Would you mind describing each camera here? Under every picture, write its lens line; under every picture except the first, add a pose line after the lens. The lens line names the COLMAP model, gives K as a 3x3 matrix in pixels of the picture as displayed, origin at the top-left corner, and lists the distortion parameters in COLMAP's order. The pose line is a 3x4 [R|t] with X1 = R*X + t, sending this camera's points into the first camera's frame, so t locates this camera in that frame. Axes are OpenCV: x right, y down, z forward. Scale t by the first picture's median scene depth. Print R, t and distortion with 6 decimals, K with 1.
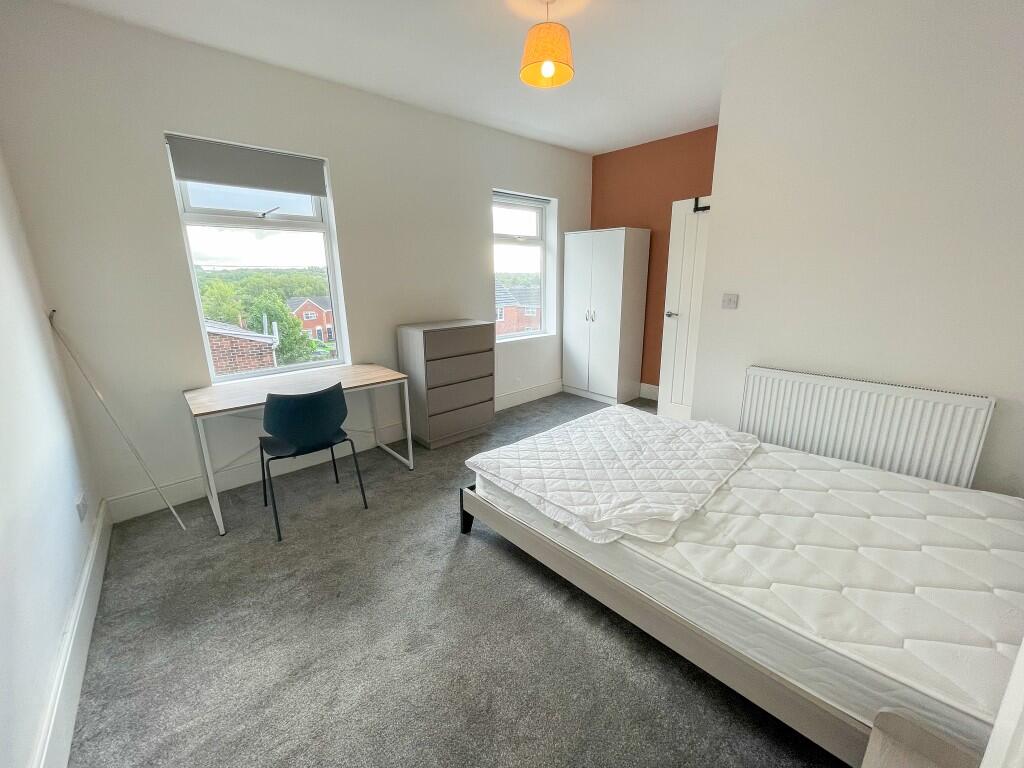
lens RADIAL K [[415.9, 0, 507.1], [0, 415.9, 378.4], [0, 0, 1]] dist [0.006206, -0.000526]
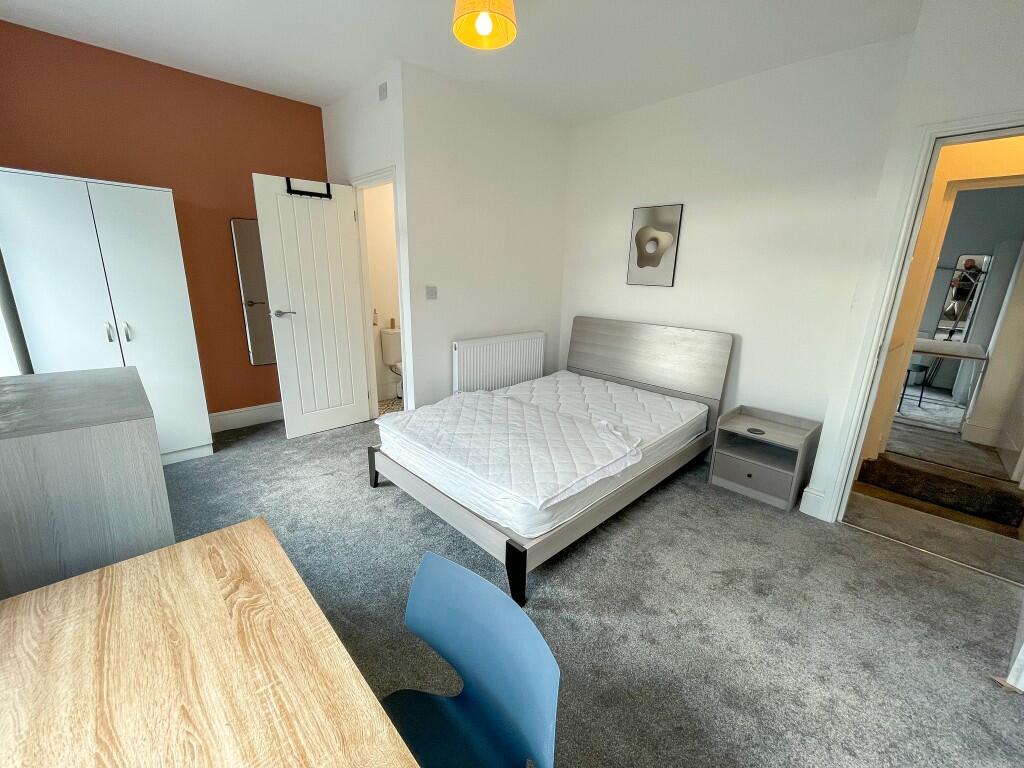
lens RADIAL K [[415.9, 0, 506.7], [0, 415.9, 384.5], [0, 0, 1]] dist [0.006206, -0.000526]
pose [[-0.028599, -0.253256, 0.966977, -0.679592], [0.215356, 0.943094, 0.253370, -0.195949], [-0.976117, 0.215490, 0.027569, 0.827088]]
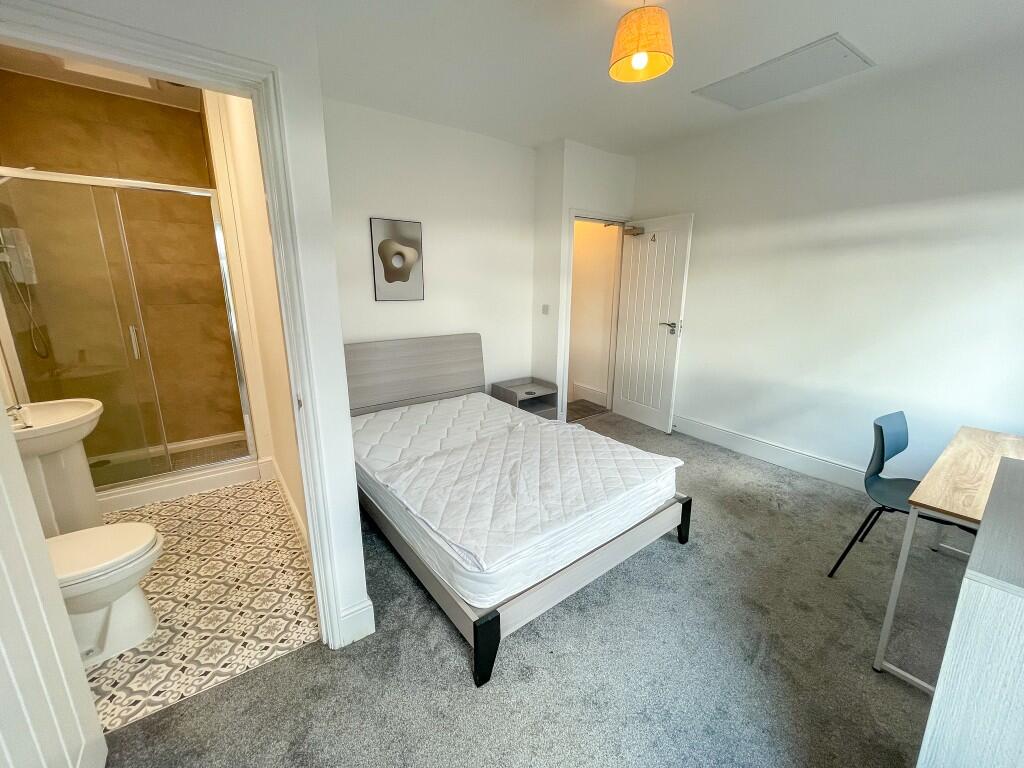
lens RADIAL K [[415.9, 0, 509.6], [0, 415.9, 383.7], [0, 0, 1]] dist [0.006206, -0.000526]
pose [[-0.996585, -0.005859, 0.082360, 0.240332], [0.033510, 0.882940, 0.468289, -0.430837], [-0.075462, 0.469450, -0.879729, 1.605483]]
